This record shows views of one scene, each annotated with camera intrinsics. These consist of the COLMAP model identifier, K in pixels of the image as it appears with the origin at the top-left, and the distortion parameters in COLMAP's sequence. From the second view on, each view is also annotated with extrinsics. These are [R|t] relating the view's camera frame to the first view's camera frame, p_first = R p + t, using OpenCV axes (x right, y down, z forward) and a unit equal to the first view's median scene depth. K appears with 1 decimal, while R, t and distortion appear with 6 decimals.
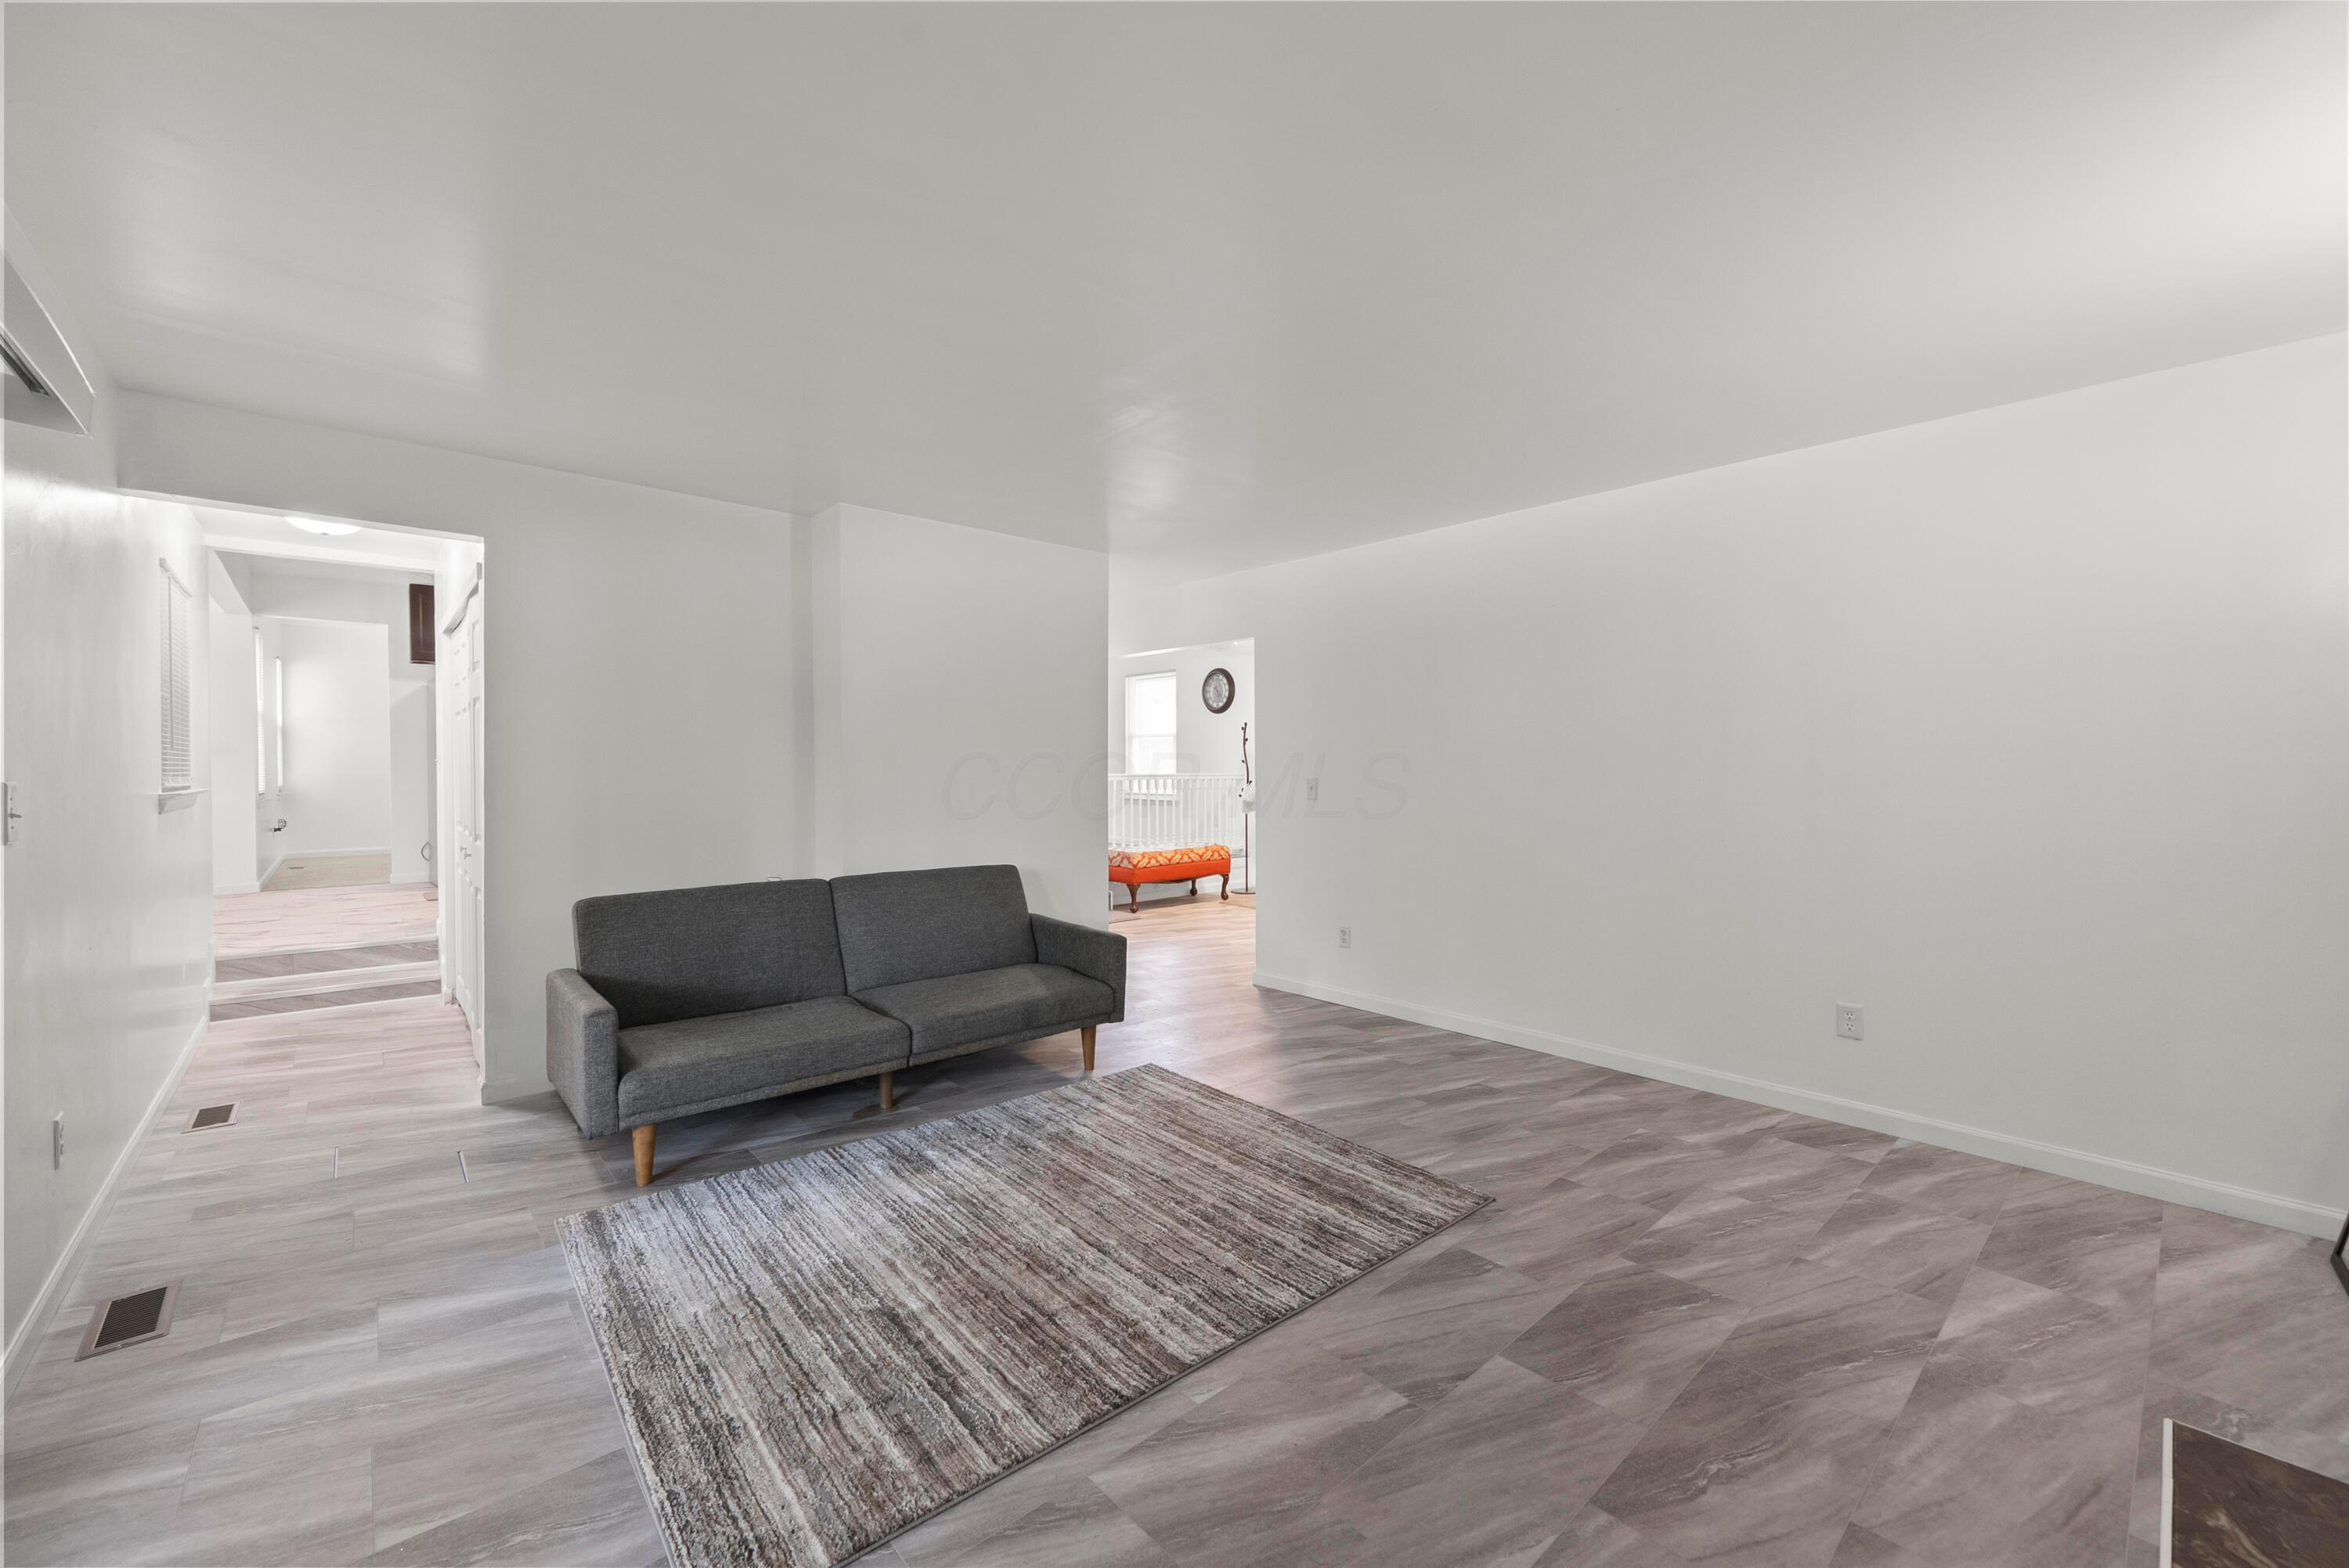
lens RADIAL K [[917.6, 0, 1159.0], [0, 917.6, 772.1], [0, 0, 1]] dist [-0.002636, 0.000239]
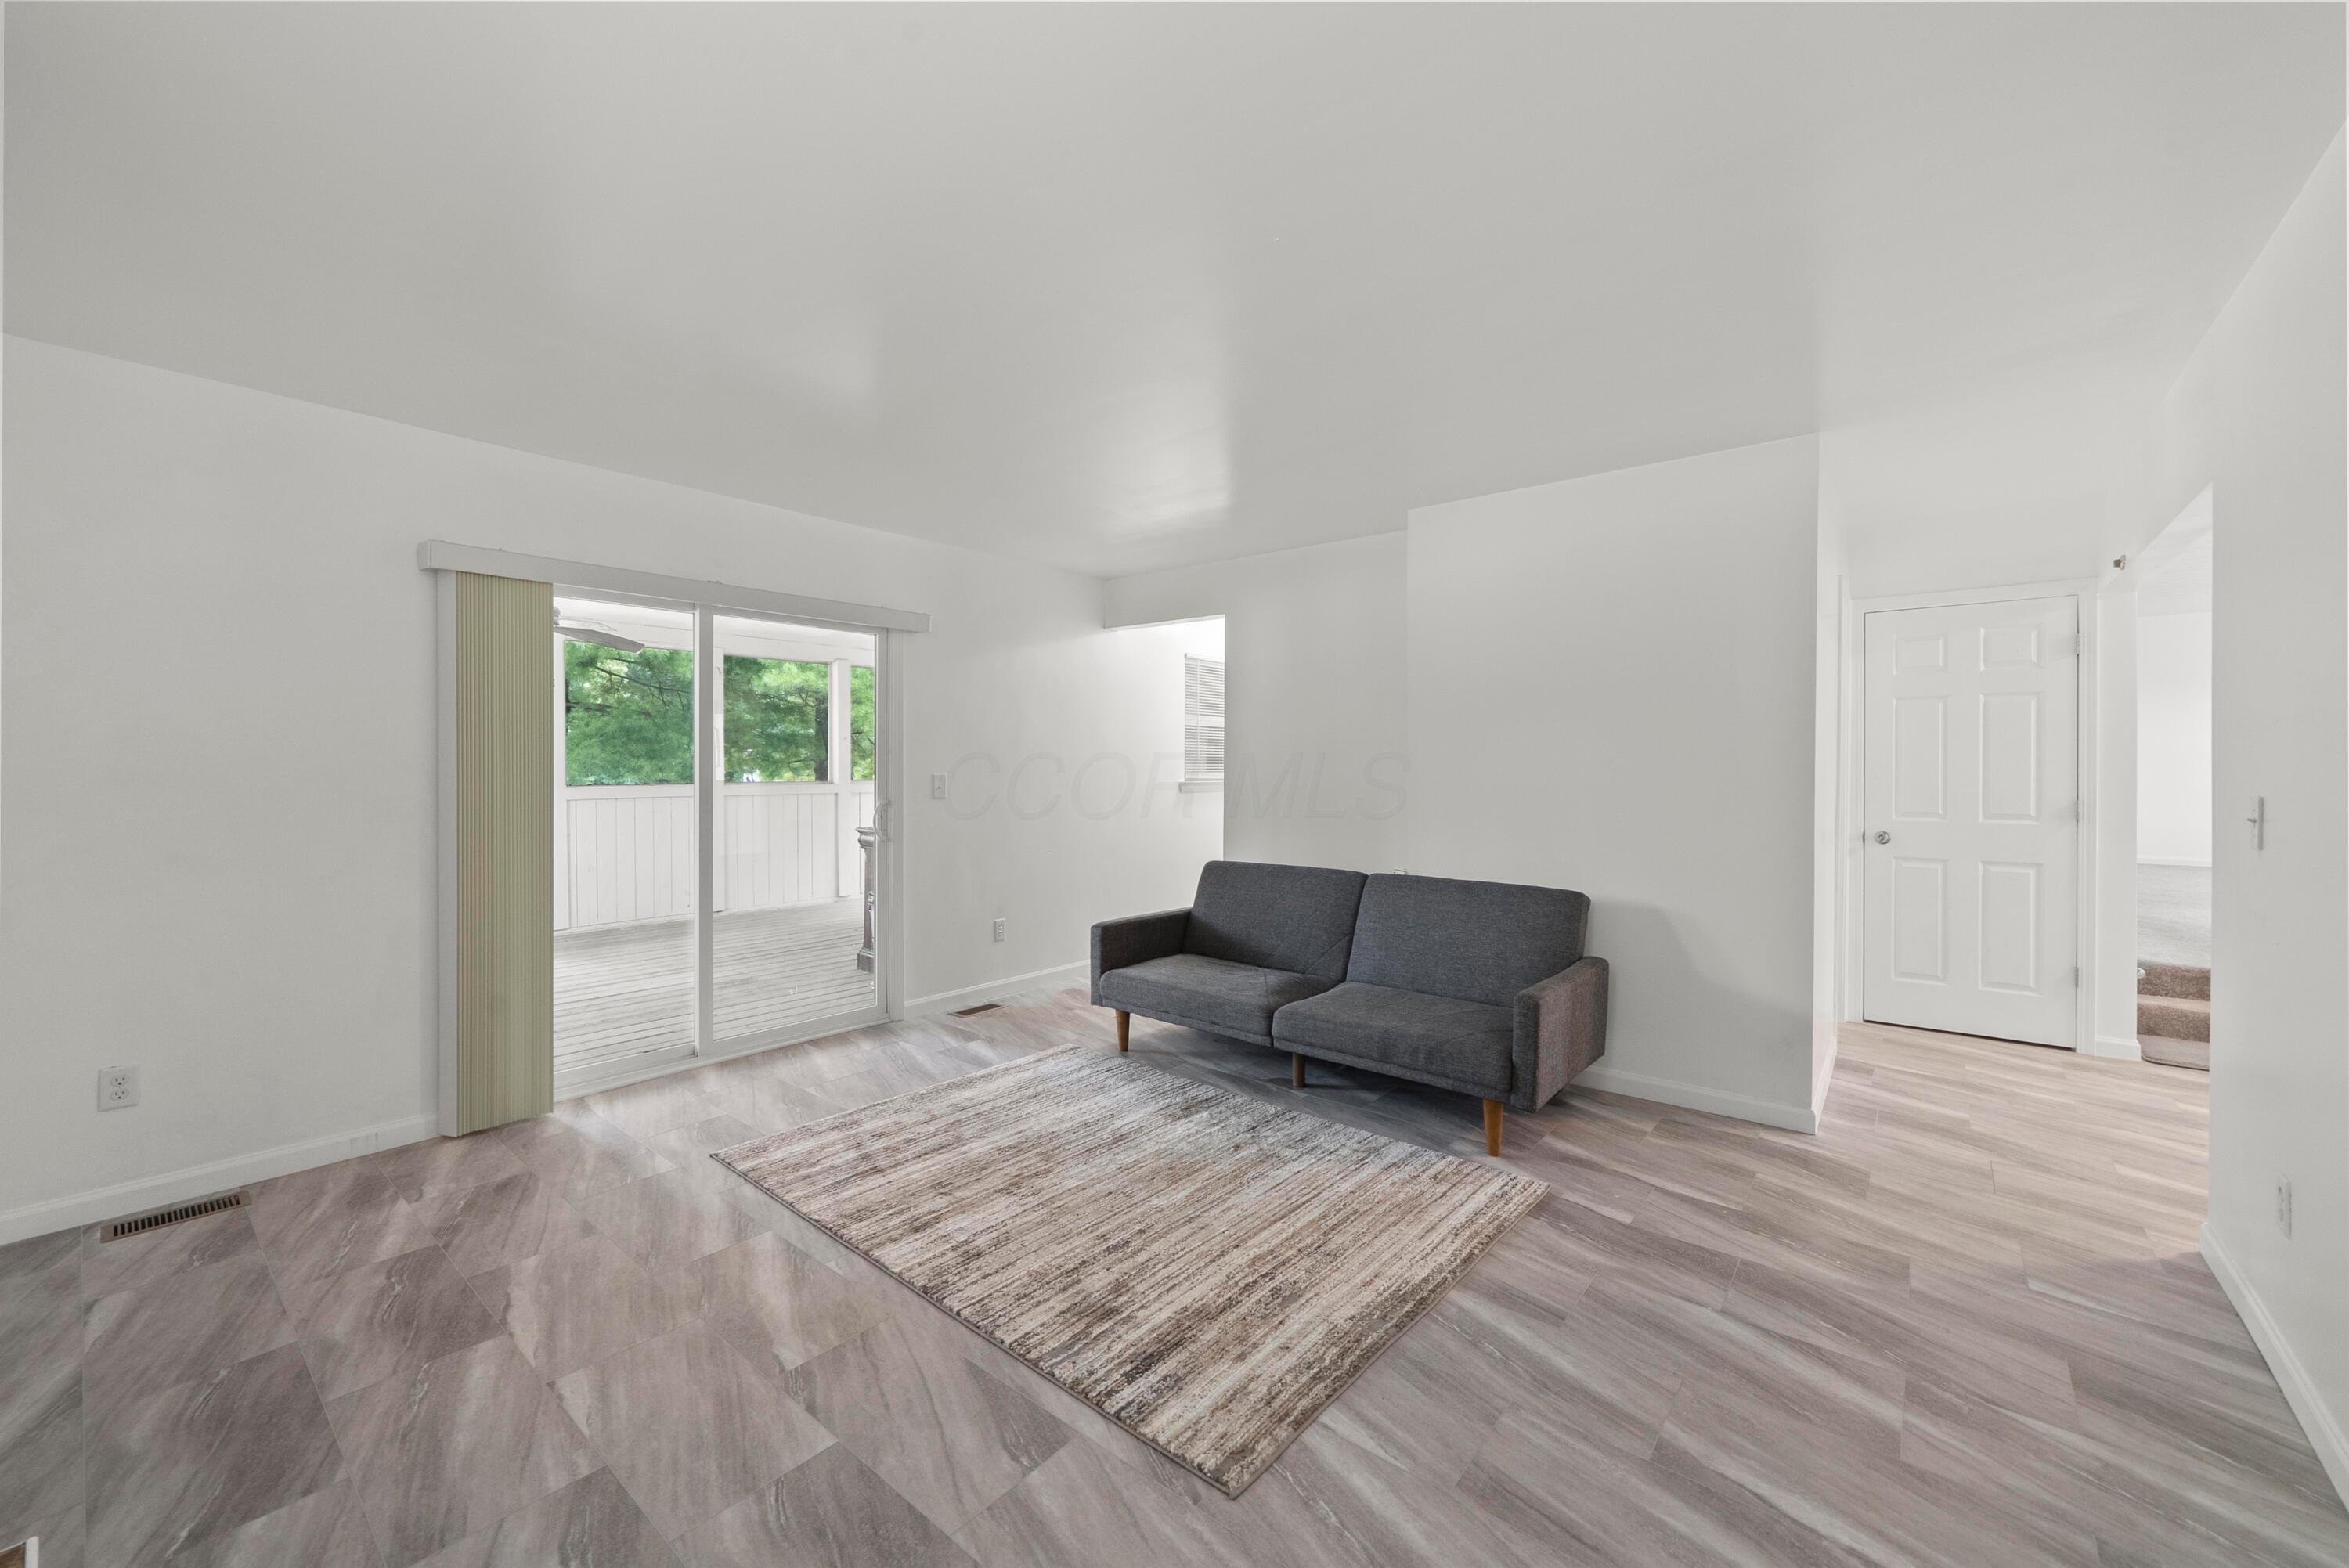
lens RADIAL K [[917.6, 0, 1159.0], [0, 917.6, 772.1], [0, 0, 1]] dist [-0.002636, 0.000239]
pose [[0.156219, 0.006411, -0.987702, 1.008169], [-0.007750, 0.999956, 0.005264, -0.008479], [0.987692, 0.006833, 0.156261, 0.915328]]
